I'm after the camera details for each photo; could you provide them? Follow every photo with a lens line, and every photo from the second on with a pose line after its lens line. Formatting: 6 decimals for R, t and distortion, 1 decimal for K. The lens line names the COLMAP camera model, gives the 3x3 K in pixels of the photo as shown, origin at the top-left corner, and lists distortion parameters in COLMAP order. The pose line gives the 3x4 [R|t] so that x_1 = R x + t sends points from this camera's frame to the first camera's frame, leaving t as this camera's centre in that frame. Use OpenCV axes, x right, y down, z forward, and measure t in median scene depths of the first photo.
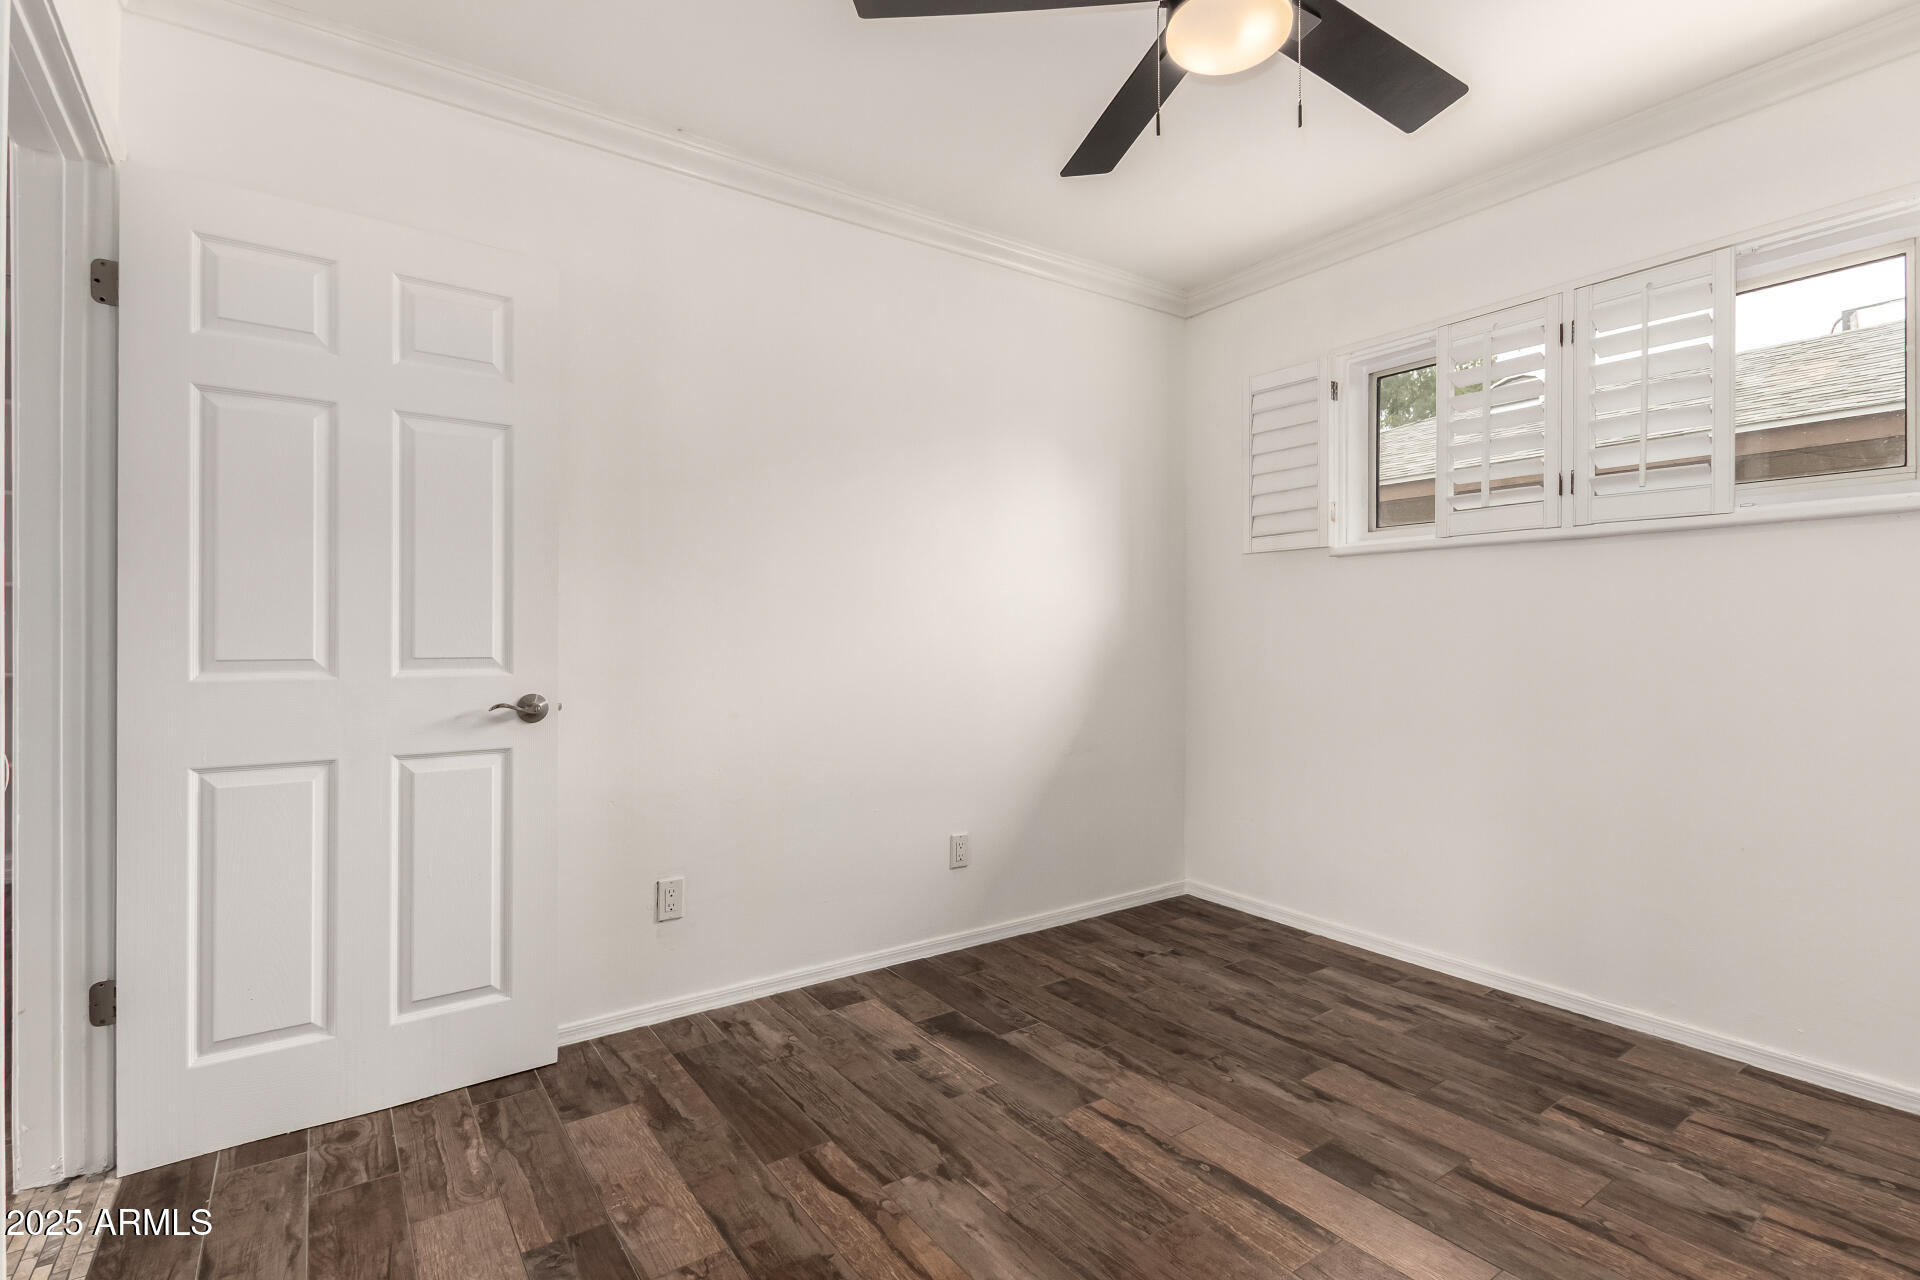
lens RADIAL K [[907.0, 0, 955.8], [0, 907.0, 630.8], [0, 0, 1]] dist [0.001871, -0.000601]
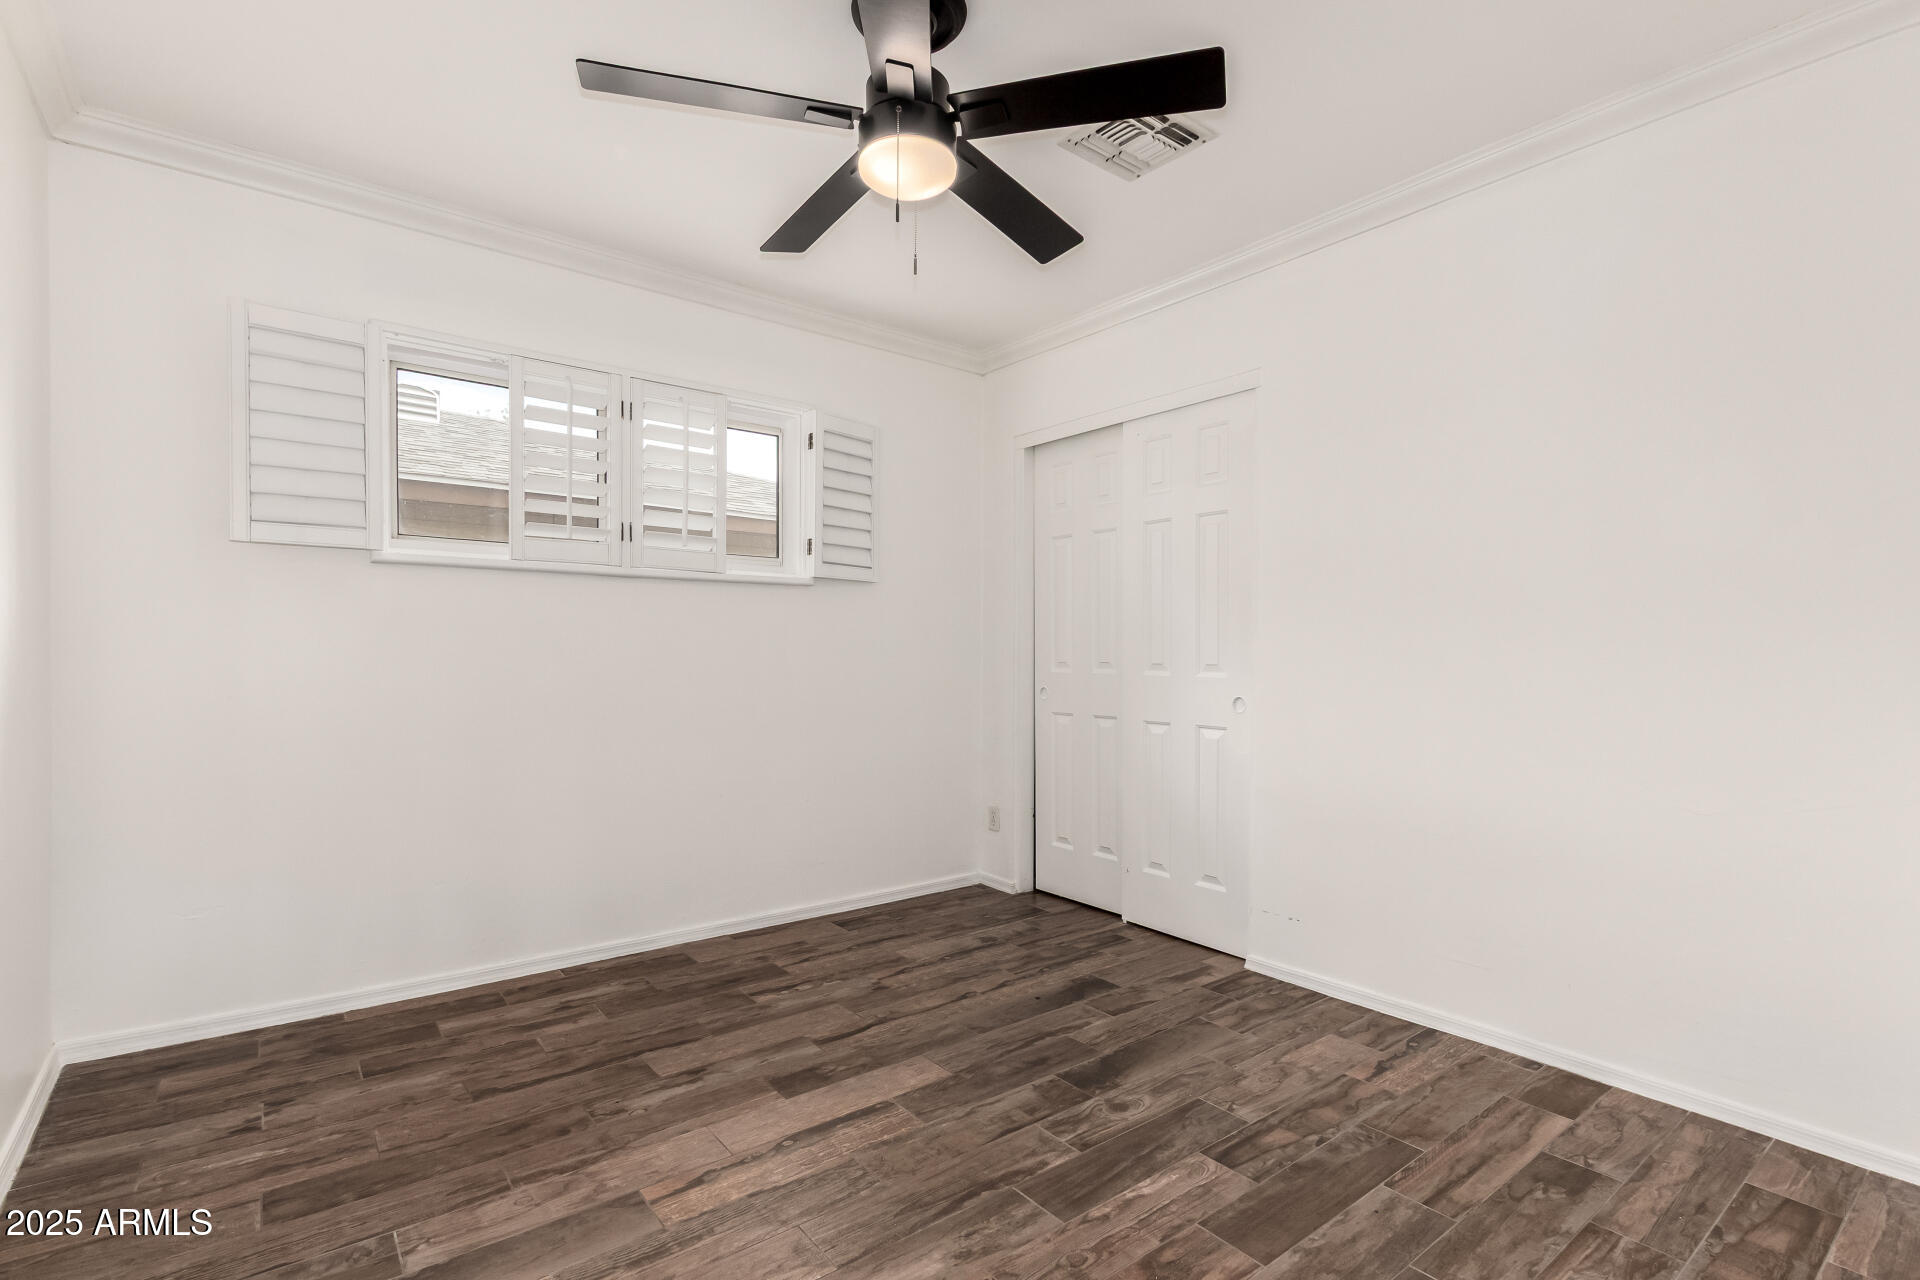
lens RADIAL K [[907.0, 0, 956.6], [0, 907.0, 656.8], [0, 0, 1]] dist [0.001871, -0.000601]
pose [[-0.058395, -0.003427, 0.998288, -0.612864], [-0.009634, 0.999949, 0.002869, 0.001039], [-0.998247, -0.009450, -0.058425, 0.643933]]
